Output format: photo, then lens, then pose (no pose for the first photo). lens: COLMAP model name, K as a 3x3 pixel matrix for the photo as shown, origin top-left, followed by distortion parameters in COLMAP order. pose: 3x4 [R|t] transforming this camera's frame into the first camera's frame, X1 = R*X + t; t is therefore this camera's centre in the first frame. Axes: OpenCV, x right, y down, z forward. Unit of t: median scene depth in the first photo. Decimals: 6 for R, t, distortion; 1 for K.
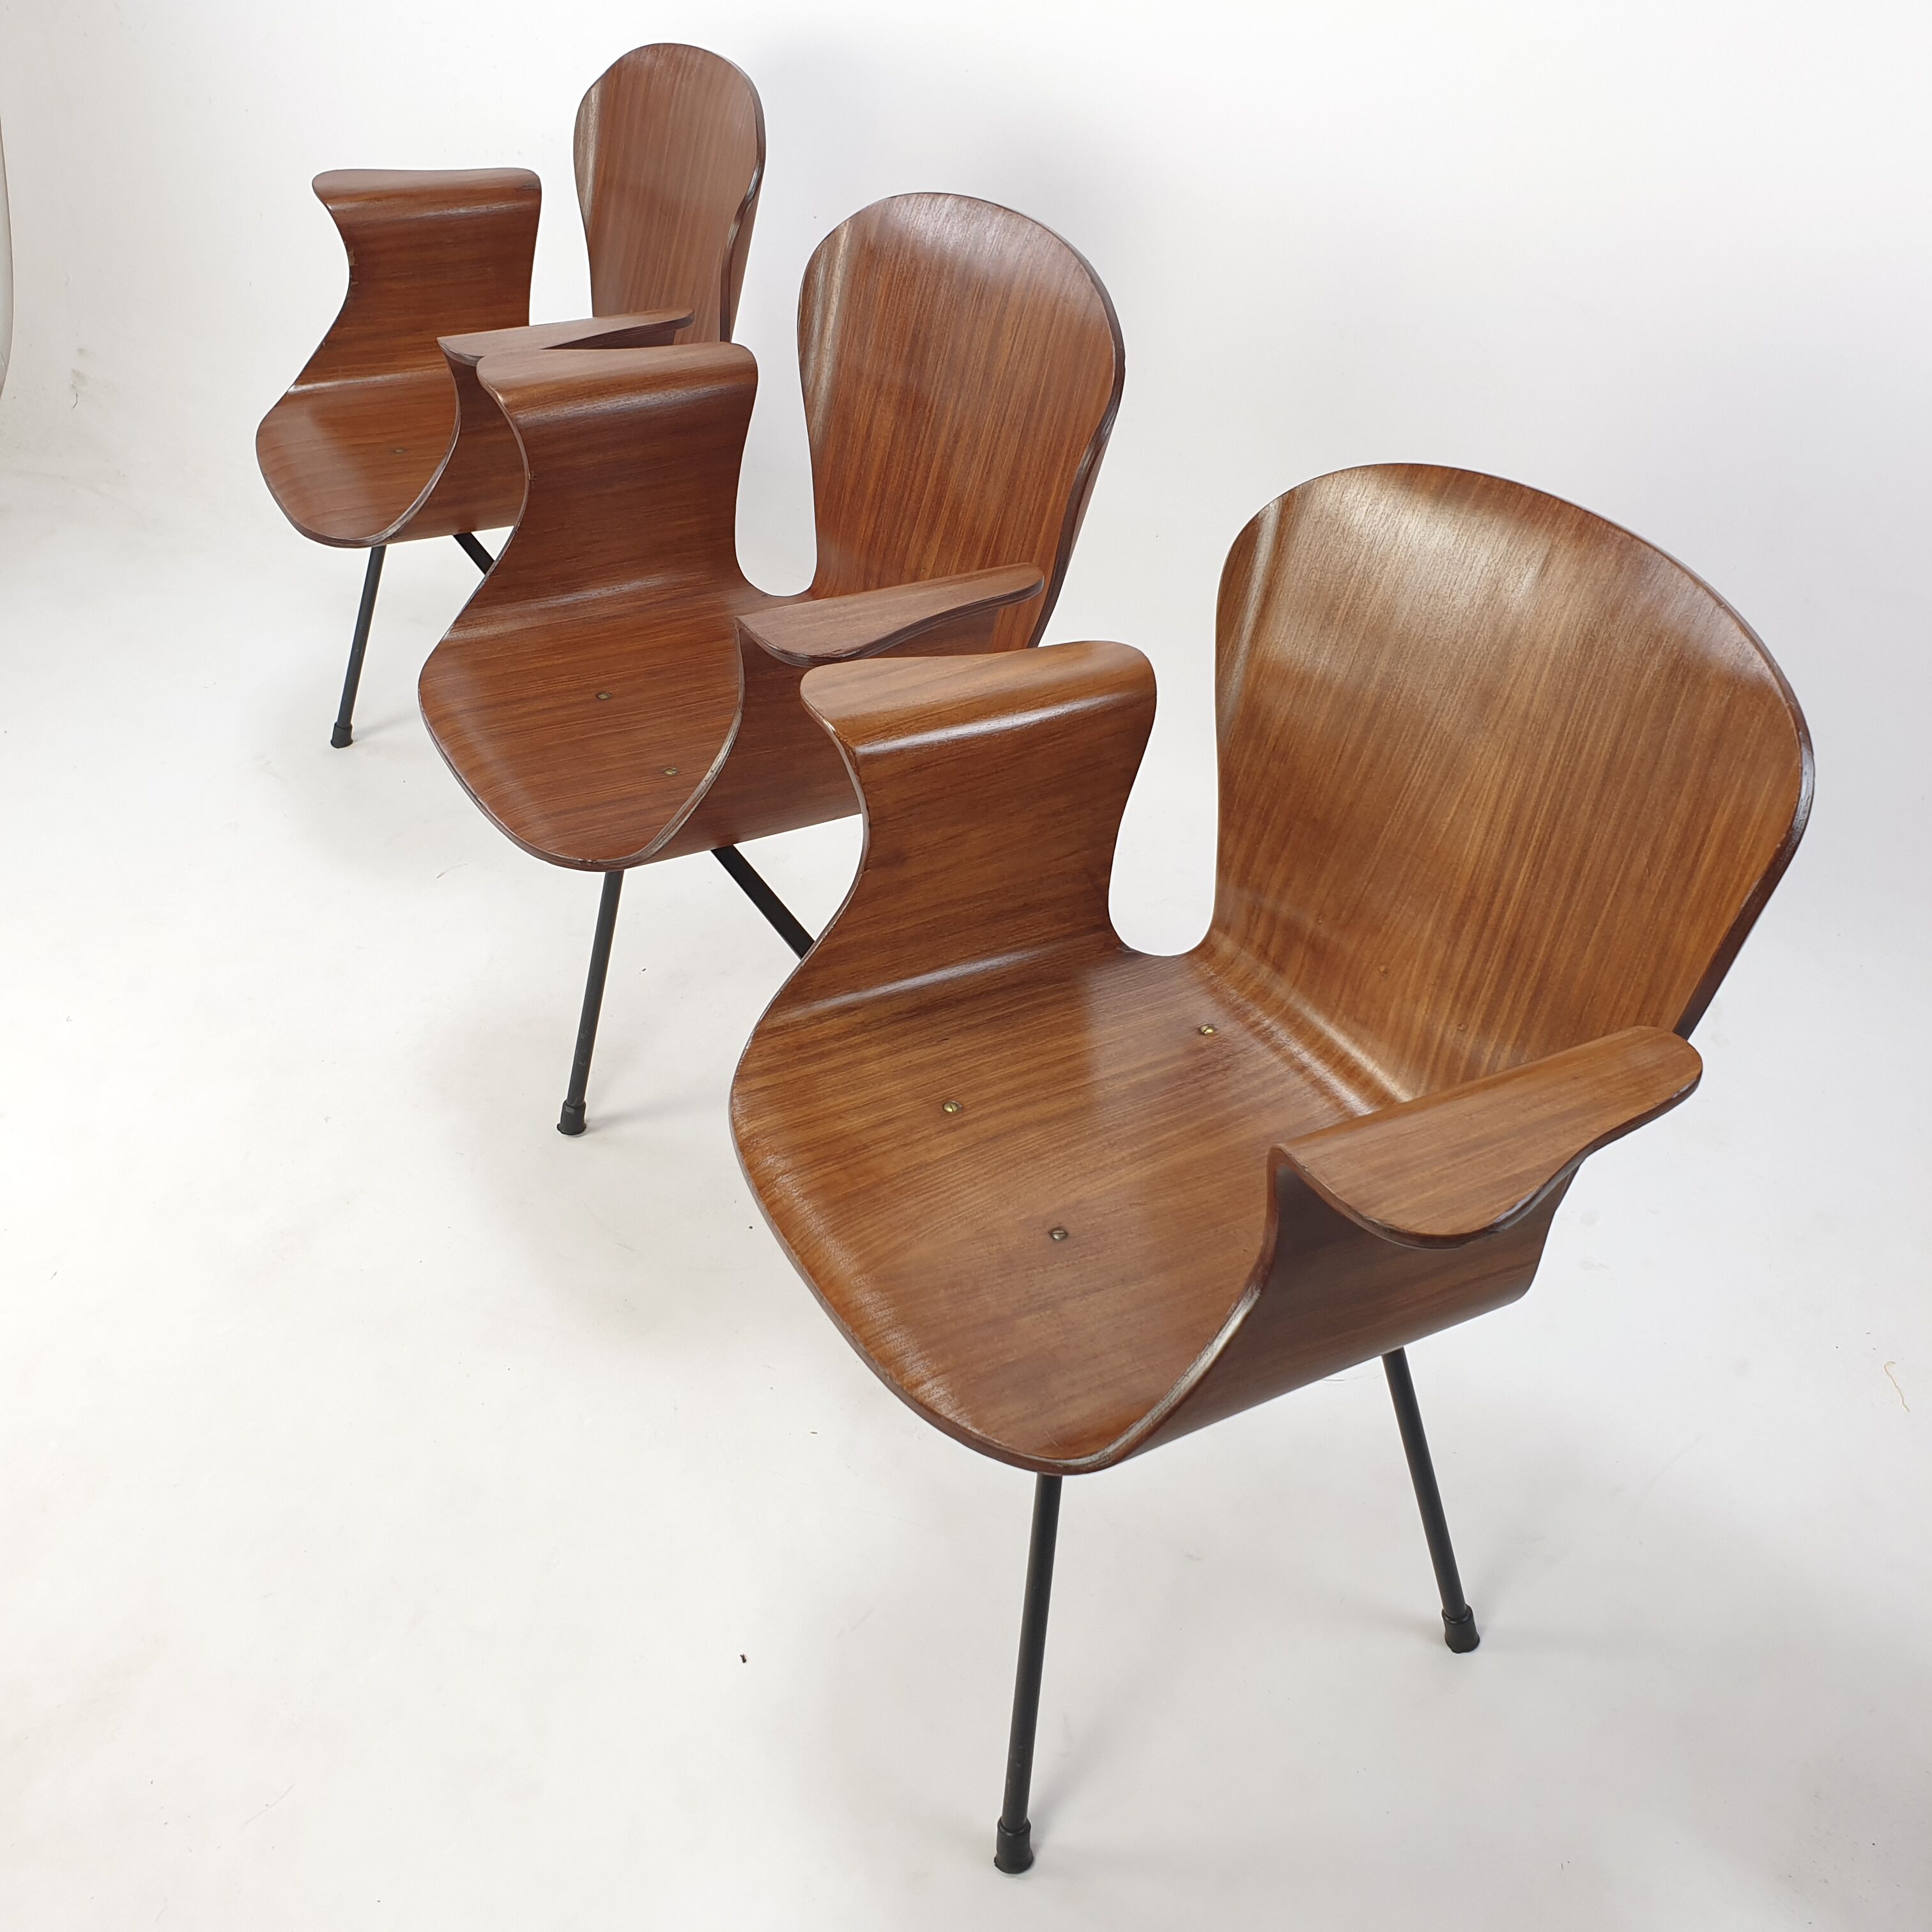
lens RADIAL K [[2058.6, 0, 973.3], [0, 2058.6, 968.1], [0, 0, 1]] dist [0.005478, 0.000000]
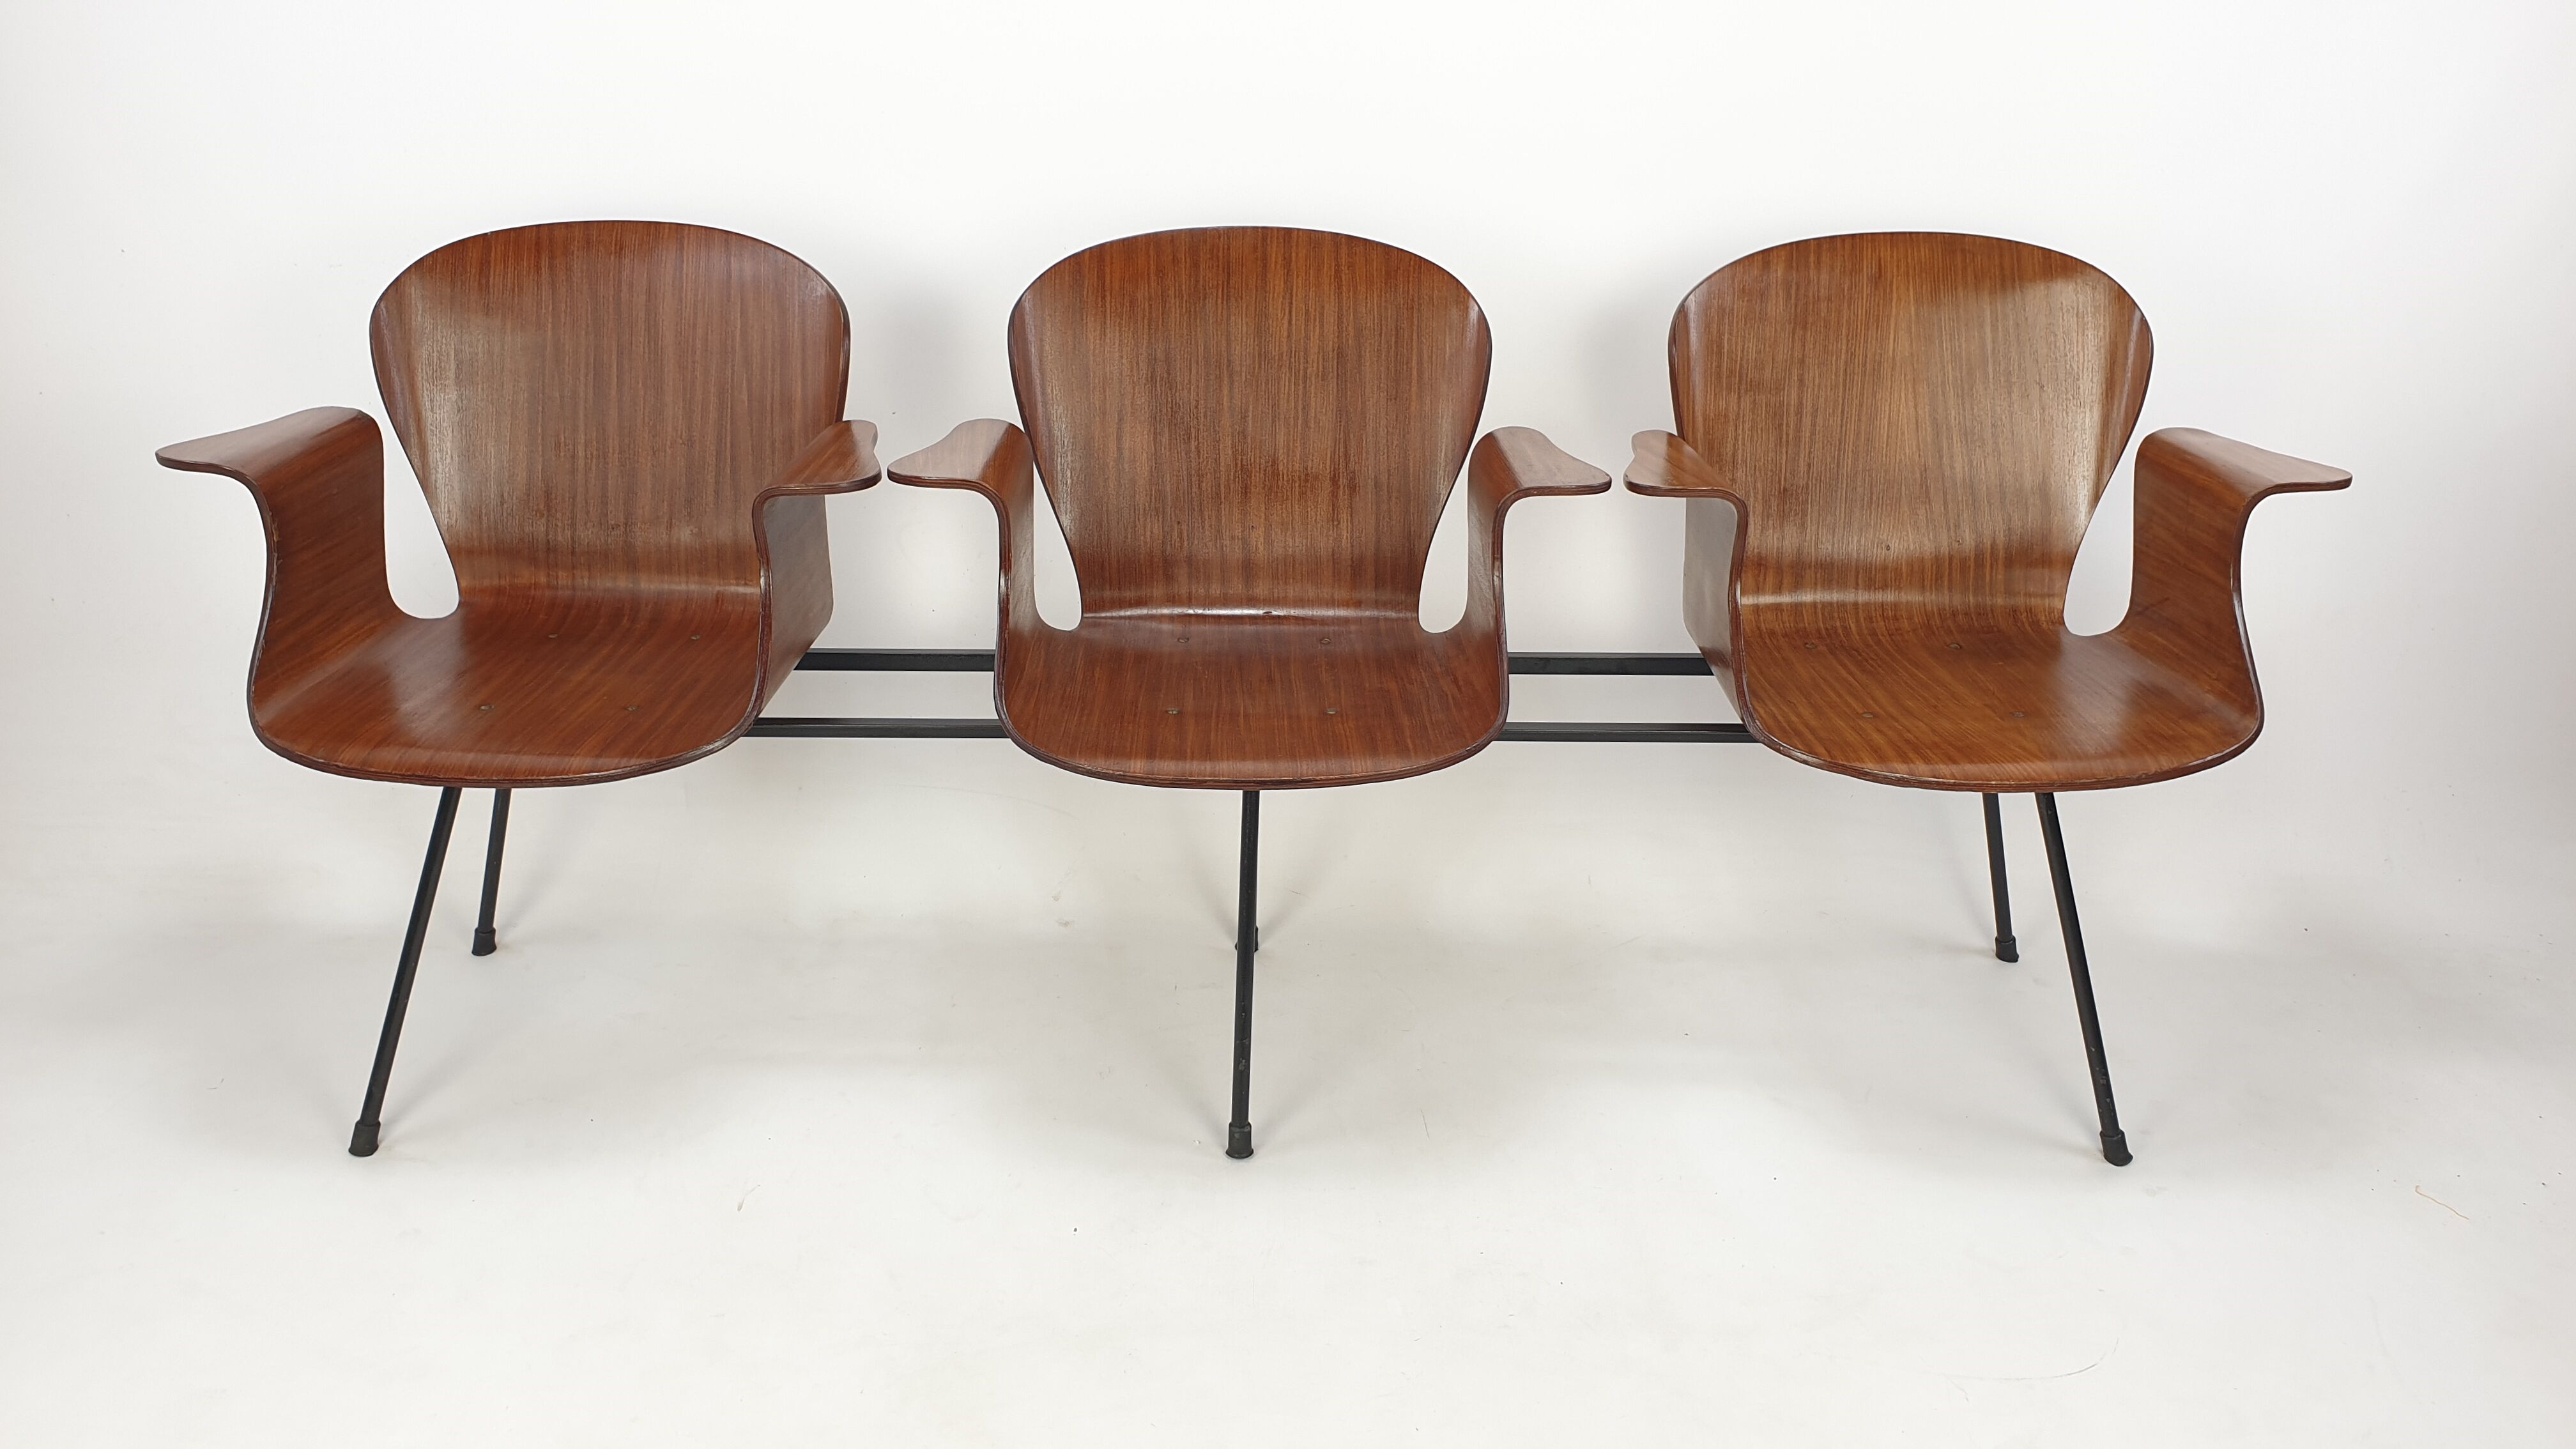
lens RADIAL K [[1991.8, 0, 1291.1], [0, 1991.8, 701.9], [0, 0, 1]] dist [0.013188, -0.047482]
pose [[0.480394, -0.340384, 0.808307, -1.145221], [0.514509, 0.855746, 0.054577, -0.190154], [-0.710283, 0.389663, 0.586226, 0.433495]]
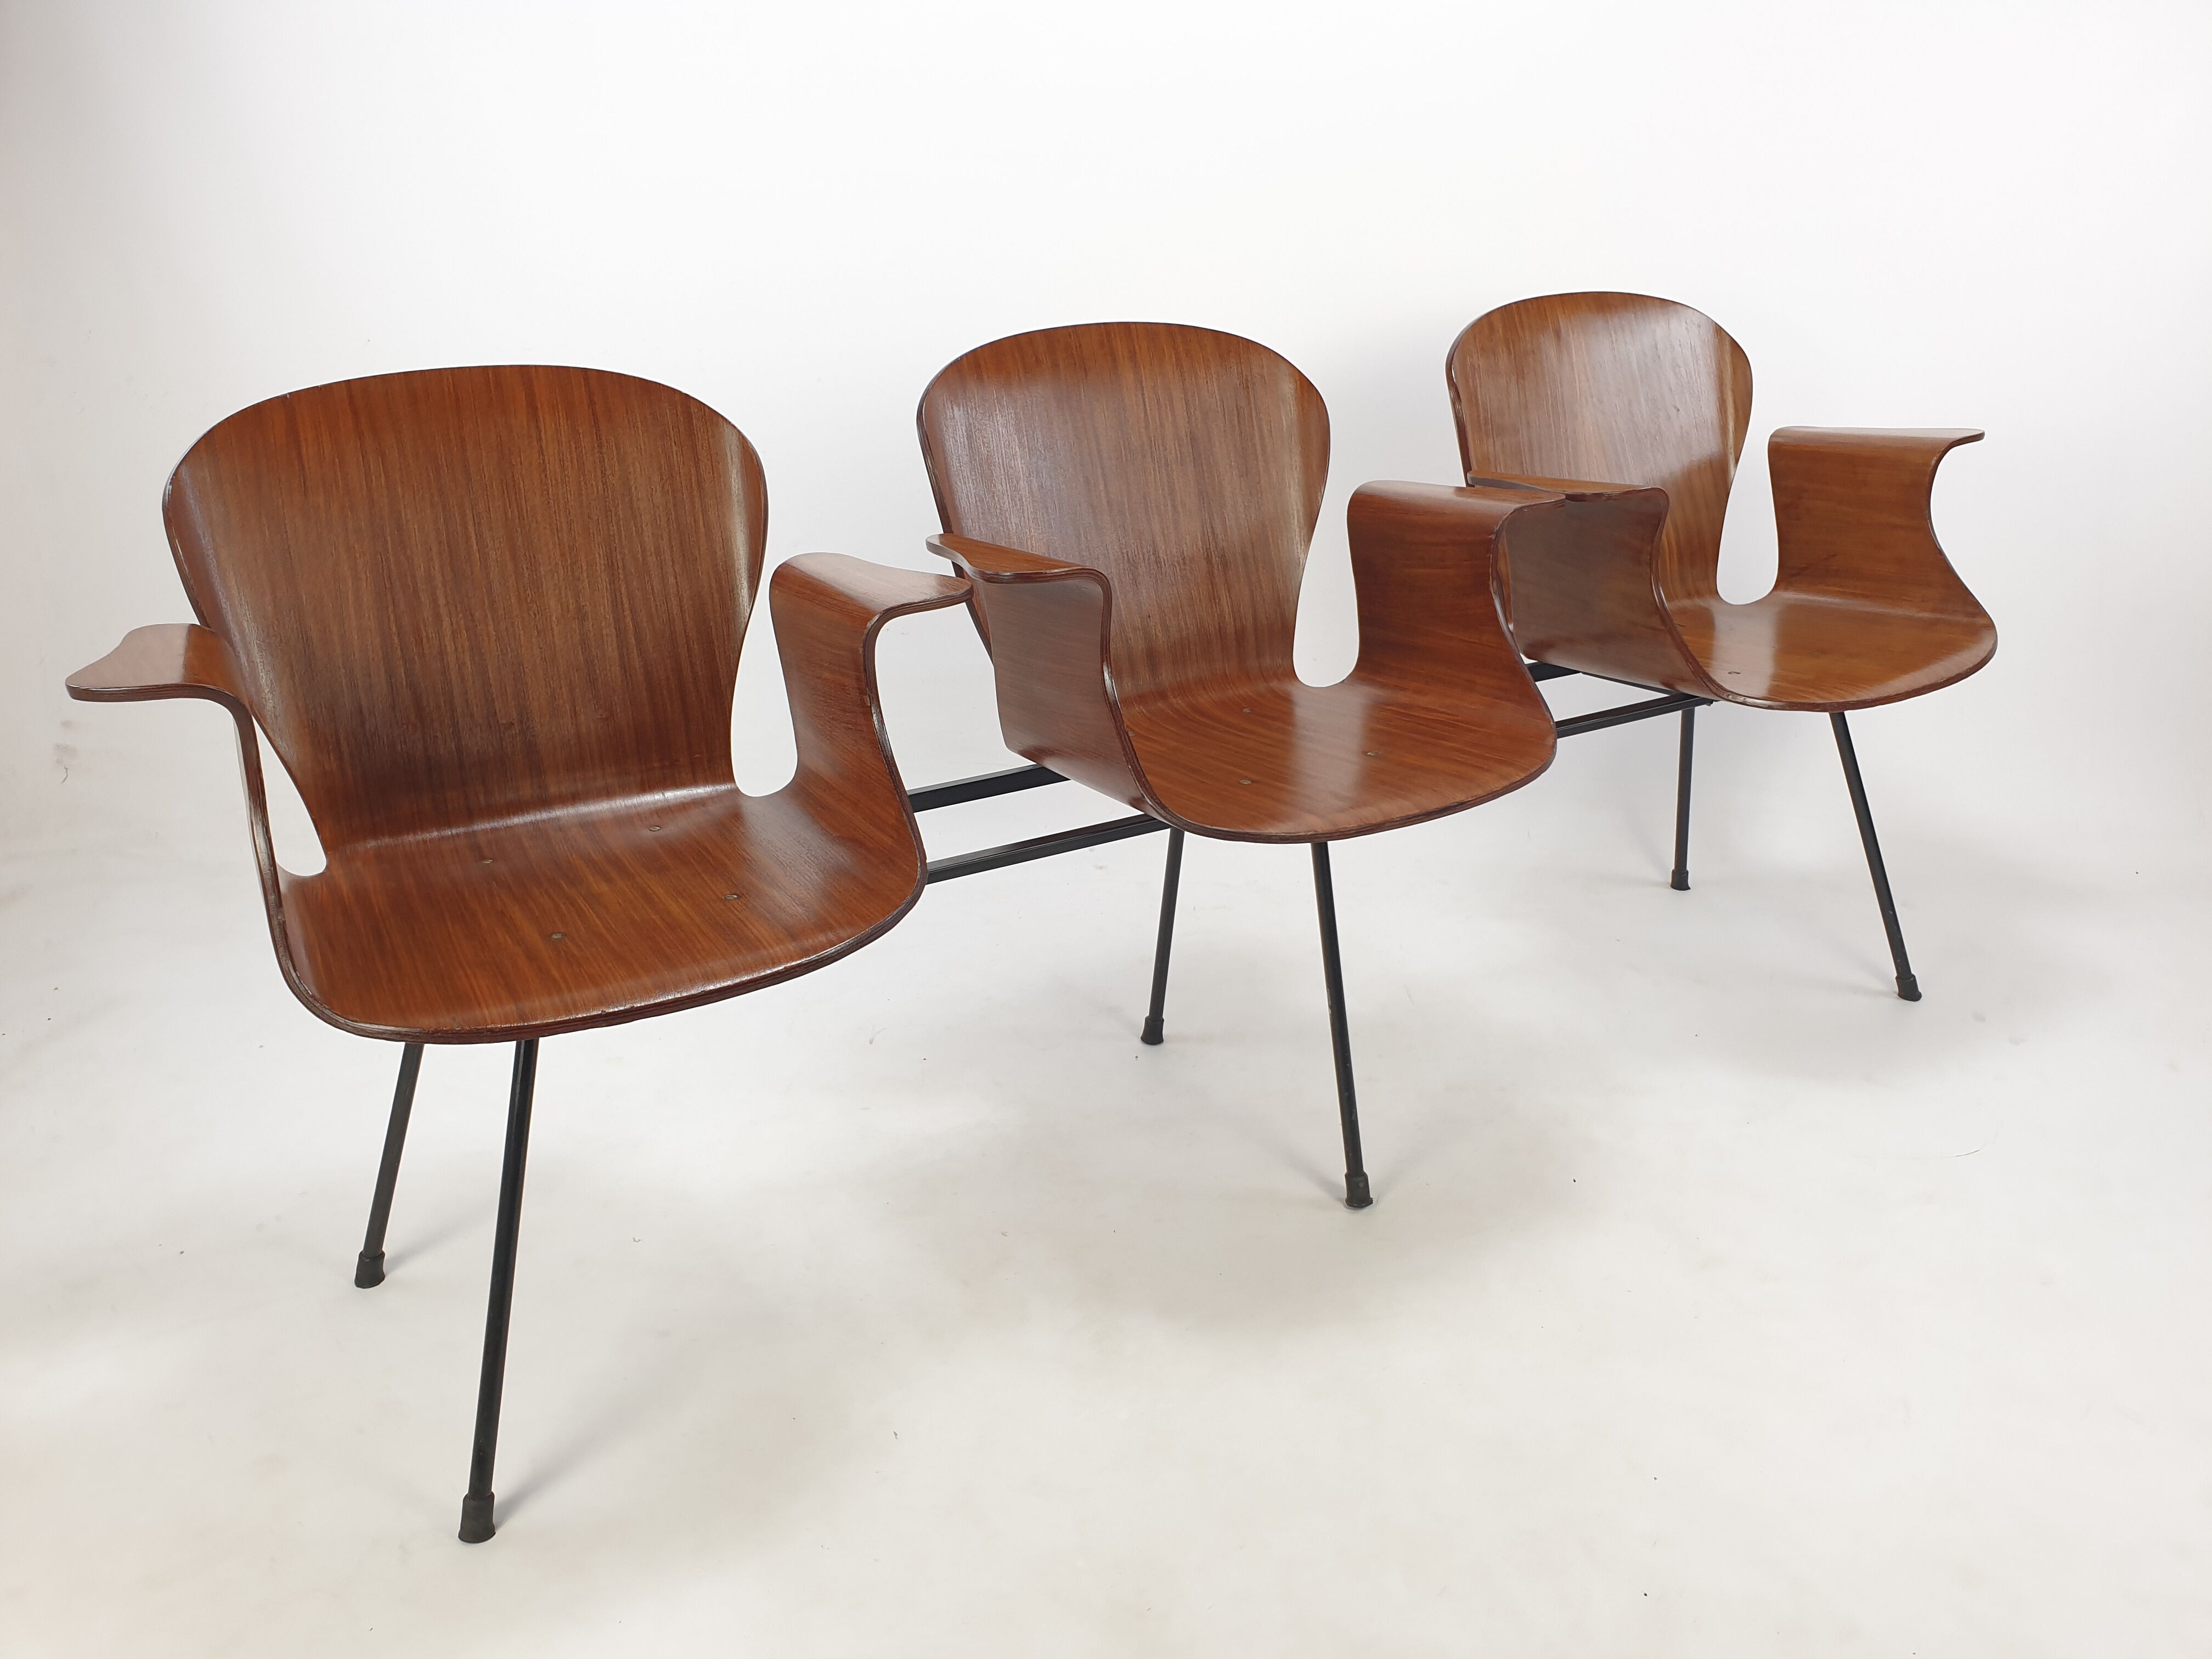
lens RADIAL K [[1750.9, 0, 1099.6], [0, 1750.9, 825.0], [0, 0, 1]] dist [-0.021306, -0.002311]
pose [[-0.027154, -0.355839, 0.934153, -1.196127], [0.607507, 0.736250, 0.298113, -0.503622], [-0.793850, 0.575599, 0.196183, 1.070852]]
